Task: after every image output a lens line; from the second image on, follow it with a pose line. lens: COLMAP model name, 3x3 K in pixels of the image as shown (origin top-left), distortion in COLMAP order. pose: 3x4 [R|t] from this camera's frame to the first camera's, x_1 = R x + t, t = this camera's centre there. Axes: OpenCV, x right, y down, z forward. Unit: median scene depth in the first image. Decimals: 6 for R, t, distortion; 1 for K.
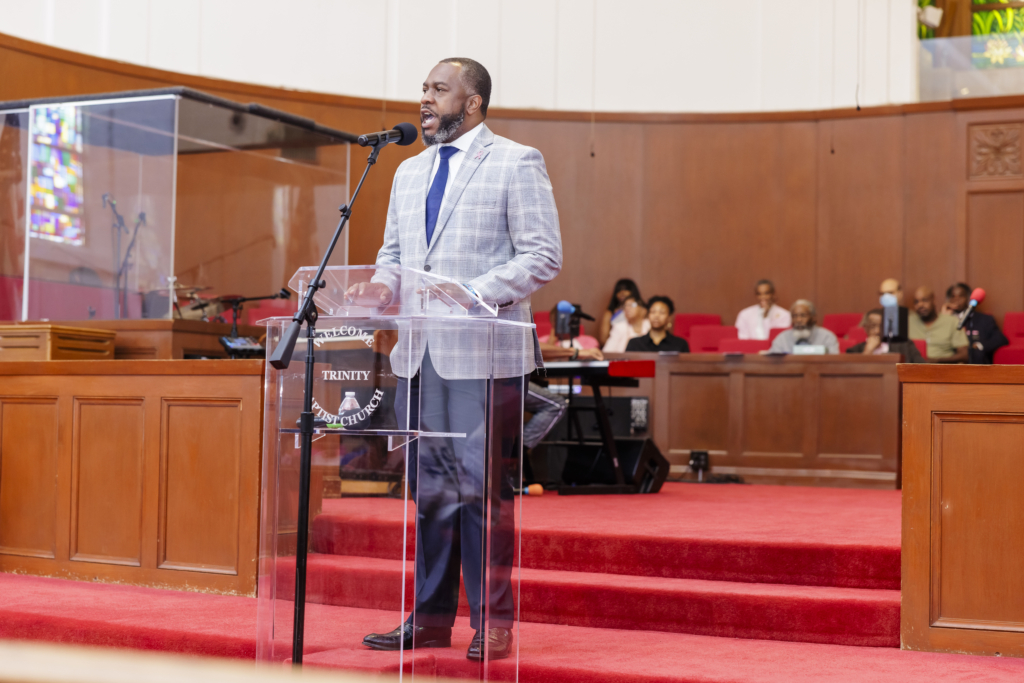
lens RADIAL K [[1846.0, 0, 512.0], [0, 1846.0, 341.5], [0, 0, 1]] dist [0.017967, -0.091467]
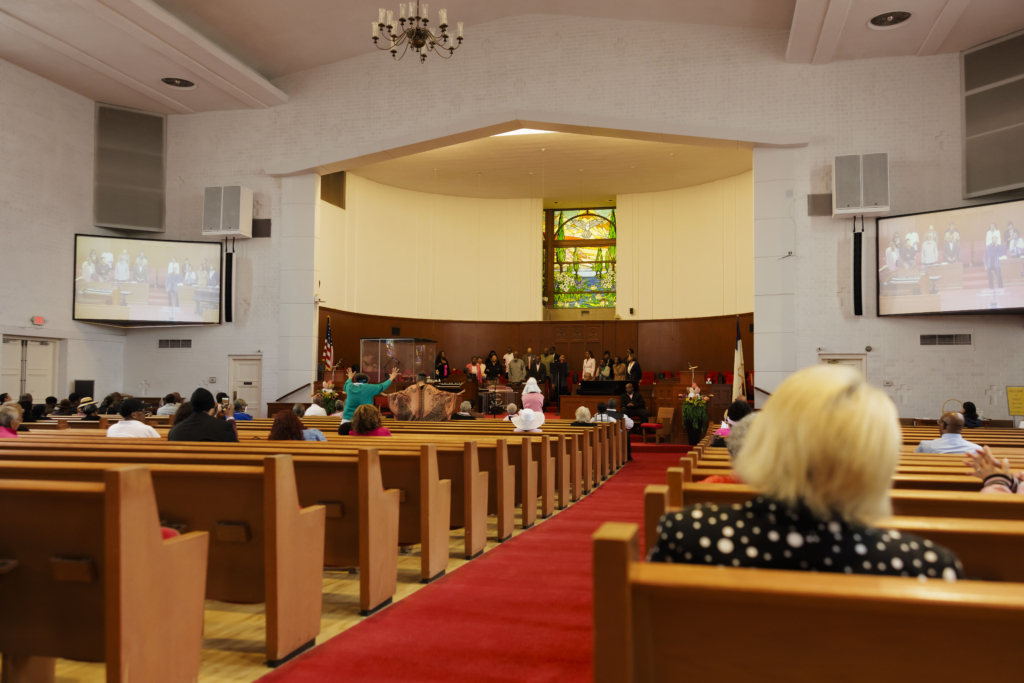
lens RADIAL K [[832.3, 0, 538.8], [0, 832.3, 342.5], [0, 0, 1]] dist [-0.000866, -0.000059]
pose [[0.967015, 0.001459, 0.254716, -0.397943], [0.000913, 0.999957, -0.009195, -0.093145], [-0.254718, 0.009125, 0.966972, -1.209141]]
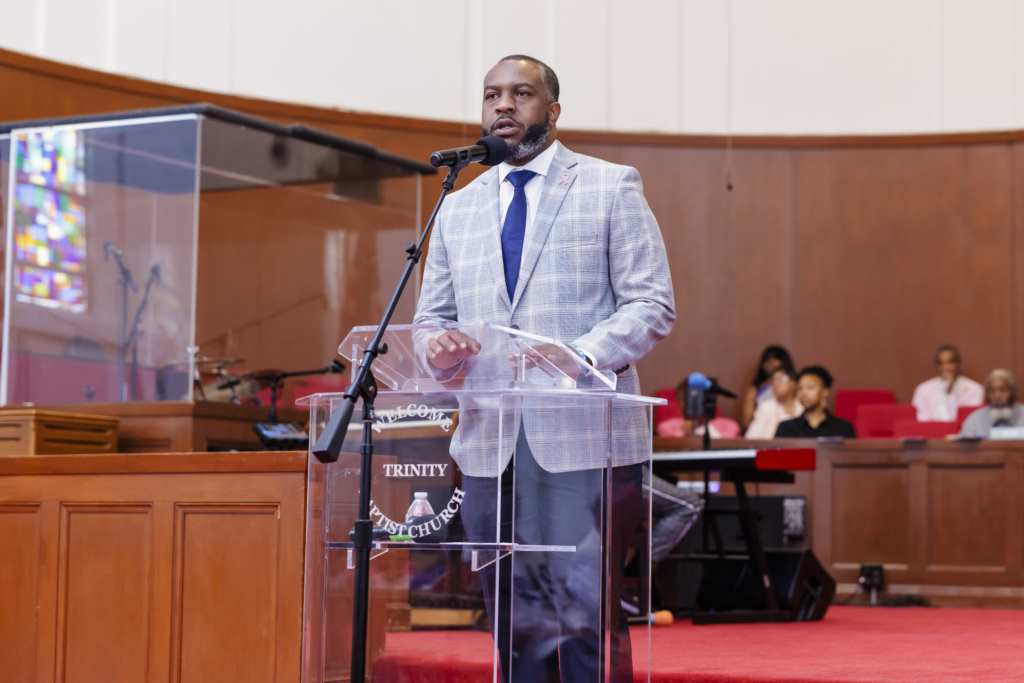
lens RADIAL K [[2299.6, 0, 628.9], [0, 2299.6, 280.1], [0, 0, 1]] dist [0.015664, 0.100025]
pose [[0.999950, -0.009833, 0.002050, -0.002038], [0.009945, 0.997870, -0.064470, 0.001148], [-0.001412, 0.064487, 0.997918, 0.030023]]
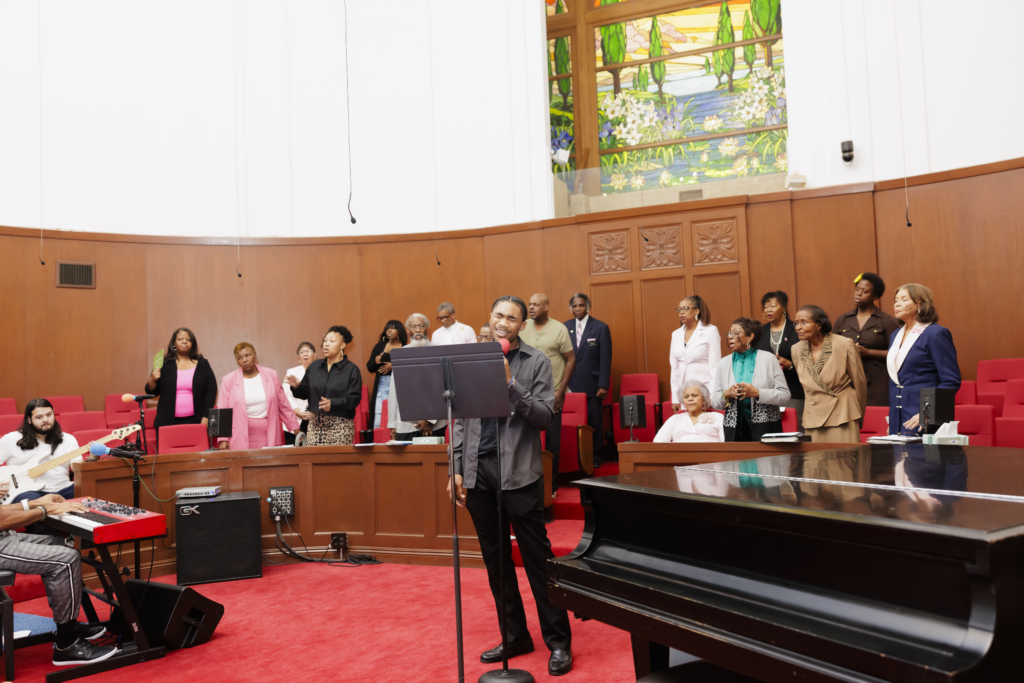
lens RADIAL K [[854.3, 0, 512.0], [0, 854.3, 341.5], [0, 0, 1]] dist [-0.004764, 0.001992]
pose [[0.996547, -0.054452, 0.062677, 0.217107], [0.054619, 0.998507, -0.000943, -0.061754], [-0.062532, 0.004363, 0.998033, 0.567717]]
